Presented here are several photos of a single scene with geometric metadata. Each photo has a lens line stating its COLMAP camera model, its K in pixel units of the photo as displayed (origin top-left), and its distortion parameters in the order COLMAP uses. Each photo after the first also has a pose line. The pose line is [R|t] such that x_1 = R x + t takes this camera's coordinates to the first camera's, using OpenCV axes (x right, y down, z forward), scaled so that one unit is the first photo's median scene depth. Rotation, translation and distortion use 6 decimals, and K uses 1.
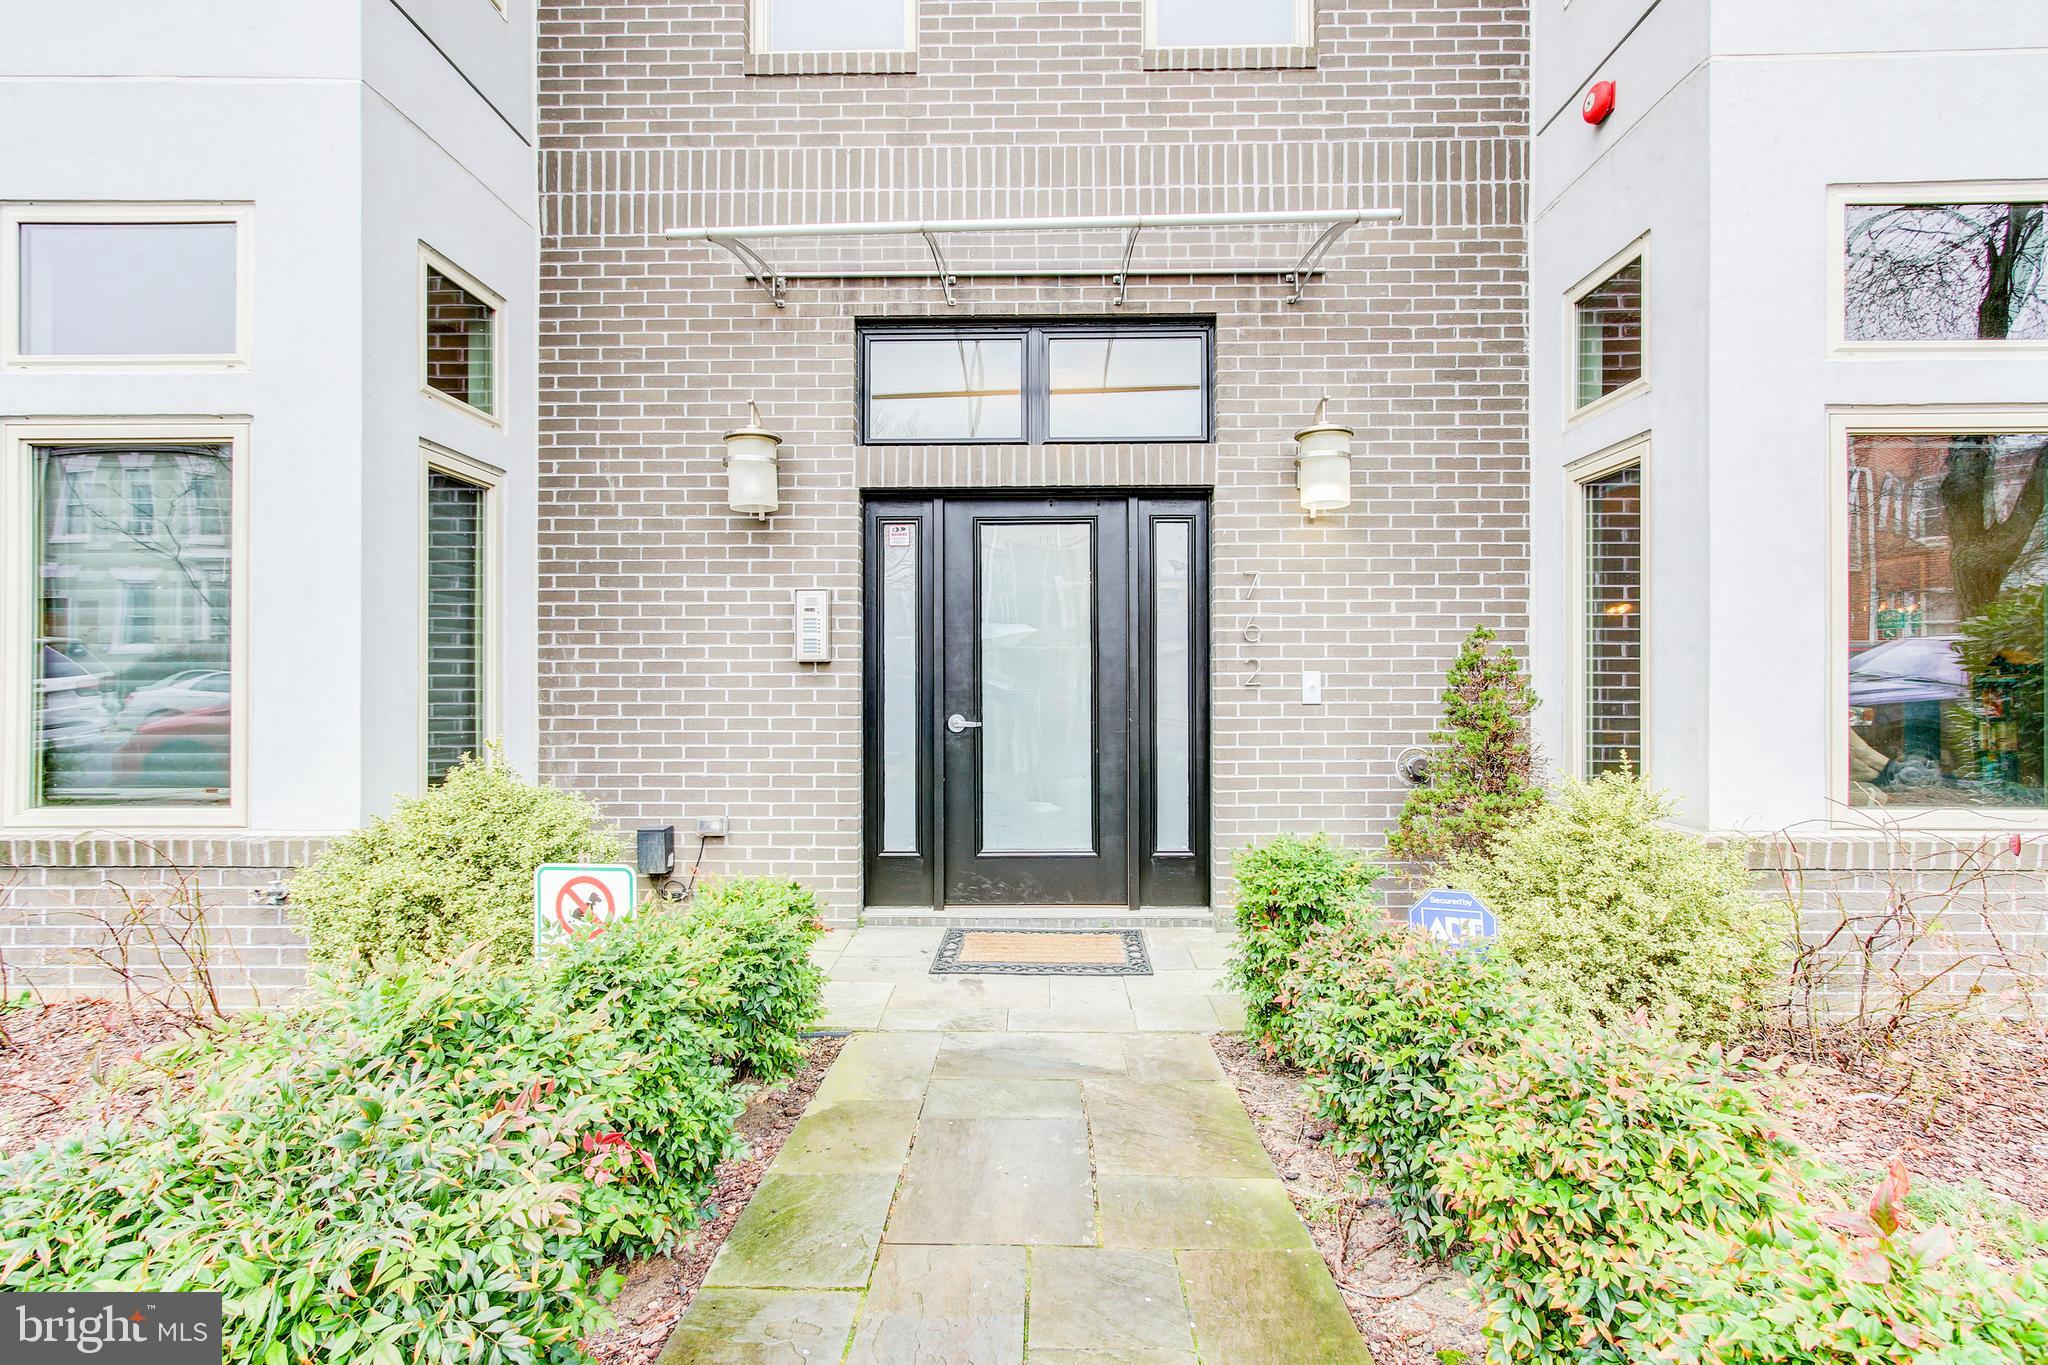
lens RADIAL K [[934.5, 0, 1020.6], [0, 934.5, 678.1], [0, 0, 1]] dist [-0.001653, 0.004127]
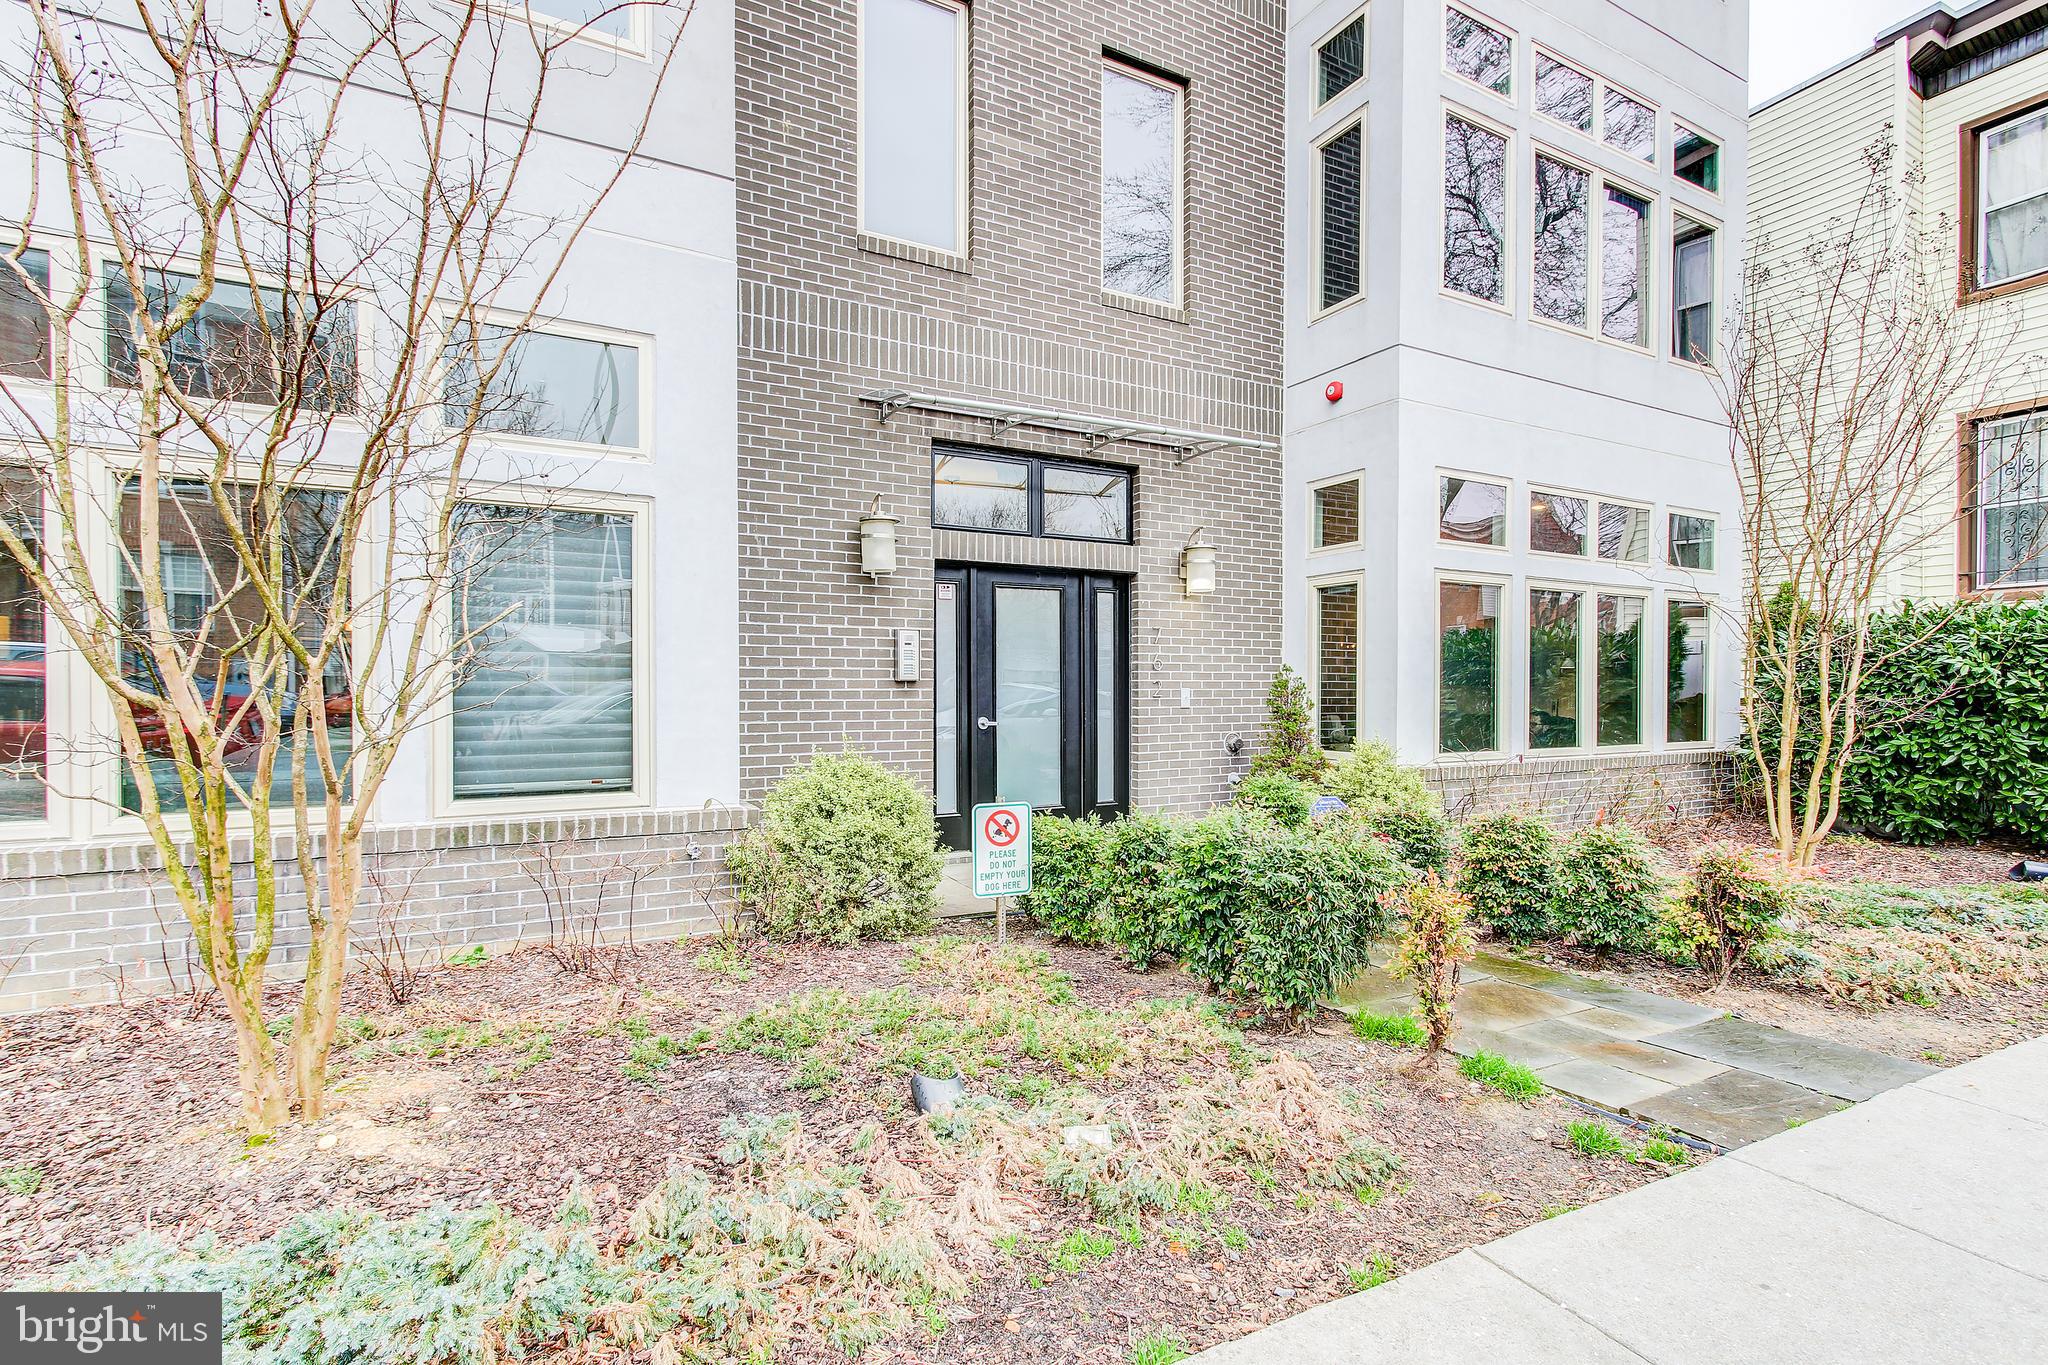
lens RADIAL K [[934.5, 0, 1030.7], [0, 934.5, 692.5], [0, 0, 1]] dist [-0.001653, 0.004127]
pose [[0.870705, -0.000185, 0.491806, -0.745692], [-0.004251, 0.999960, 0.007901, -0.011399], [-0.491787, -0.008970, 0.870669, -0.312951]]
